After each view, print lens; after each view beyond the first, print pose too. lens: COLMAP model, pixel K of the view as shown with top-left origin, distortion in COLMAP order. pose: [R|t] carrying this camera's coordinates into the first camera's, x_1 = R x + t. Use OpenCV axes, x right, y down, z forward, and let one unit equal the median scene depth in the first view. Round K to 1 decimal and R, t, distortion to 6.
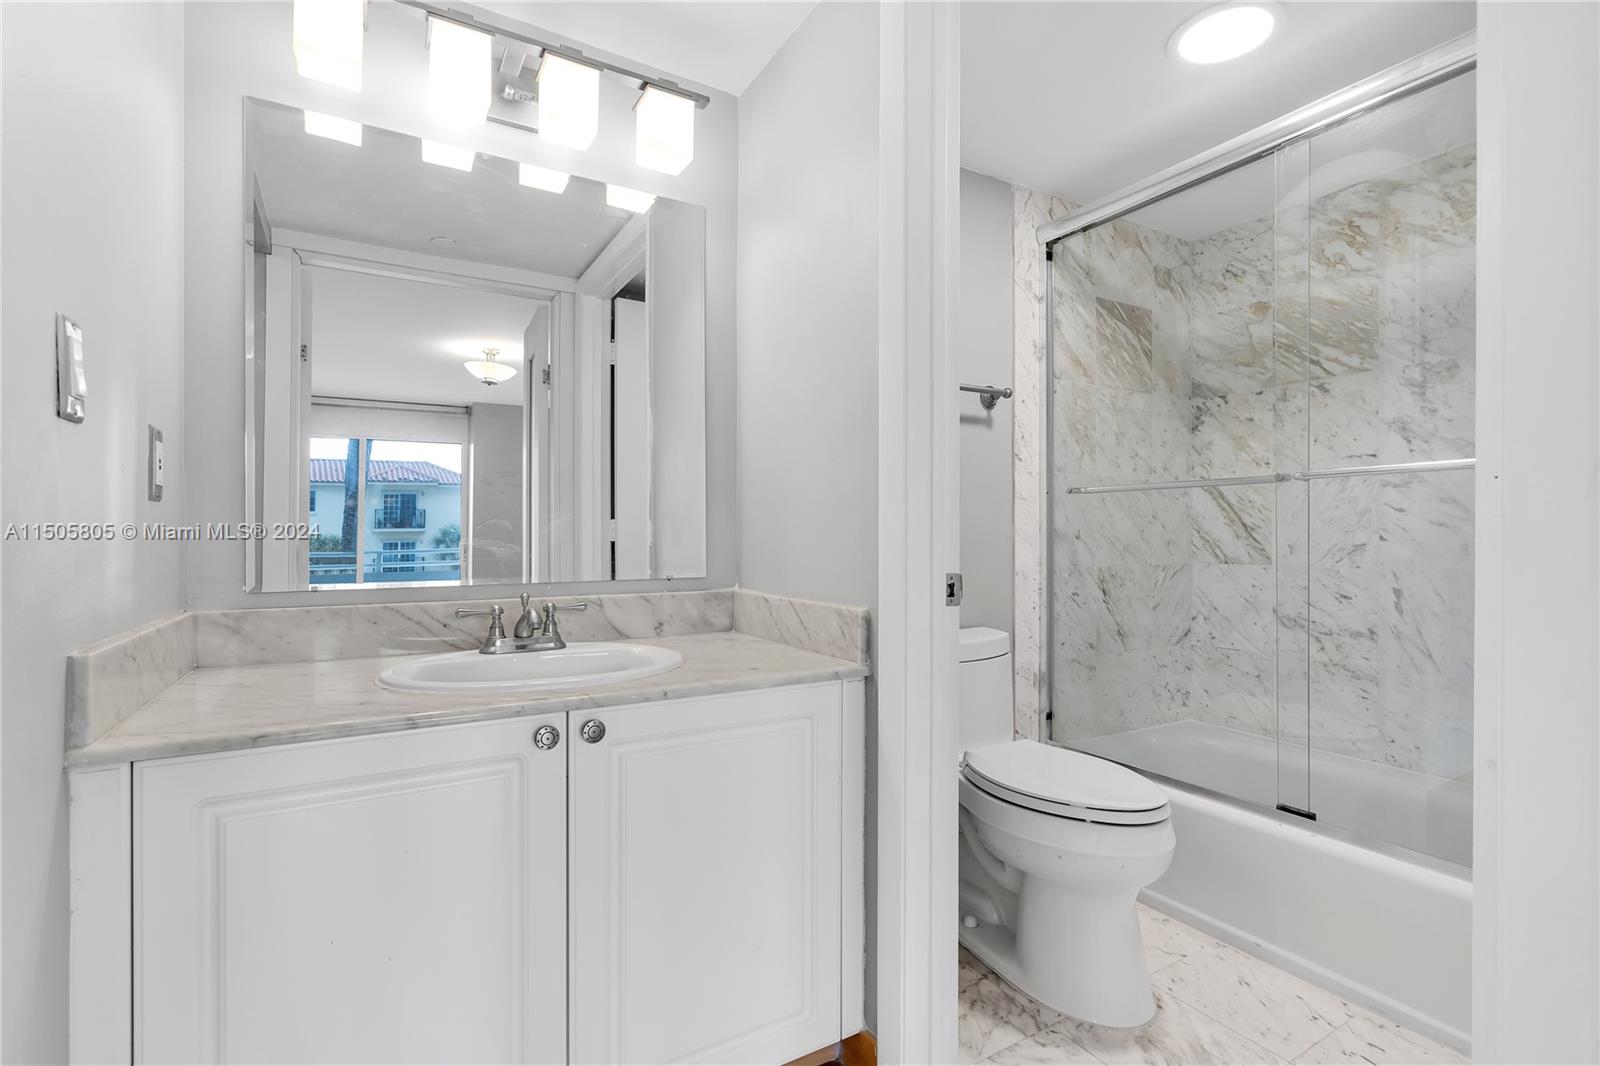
lens RADIAL K [[727.7, 0, 795.6], [0, 727.7, 536.1], [0, 0, 1]] dist [-0.002742, -0.000018]
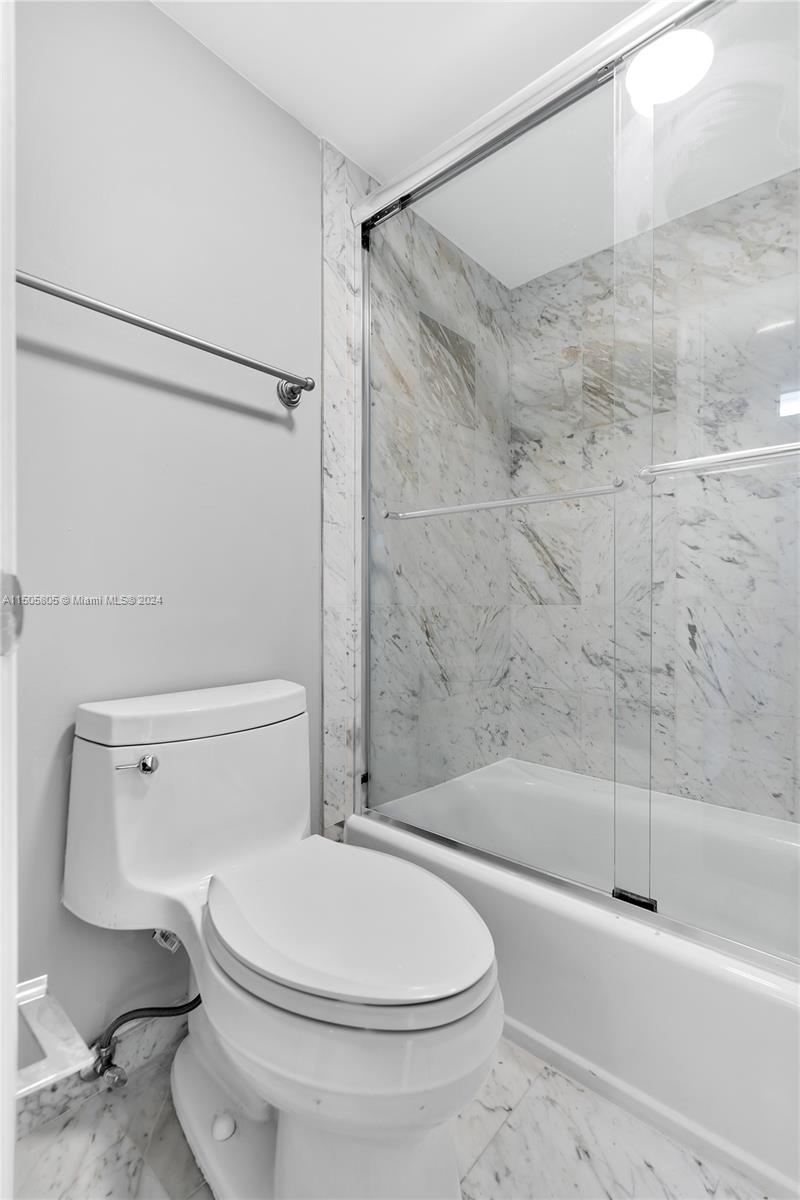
lens RADIAL K [[547.8, 0, 400.0], [0, 547.8, 600.0], [0, 0, 1]] dist [-0.018524, 0.000099]
pose [[0.950379, 0.003146, 0.311078, 0.178882], [-0.002751, 0.999995, -0.001711, 0.035885], [-0.311082, 0.000770, 0.950383, 0.358084]]
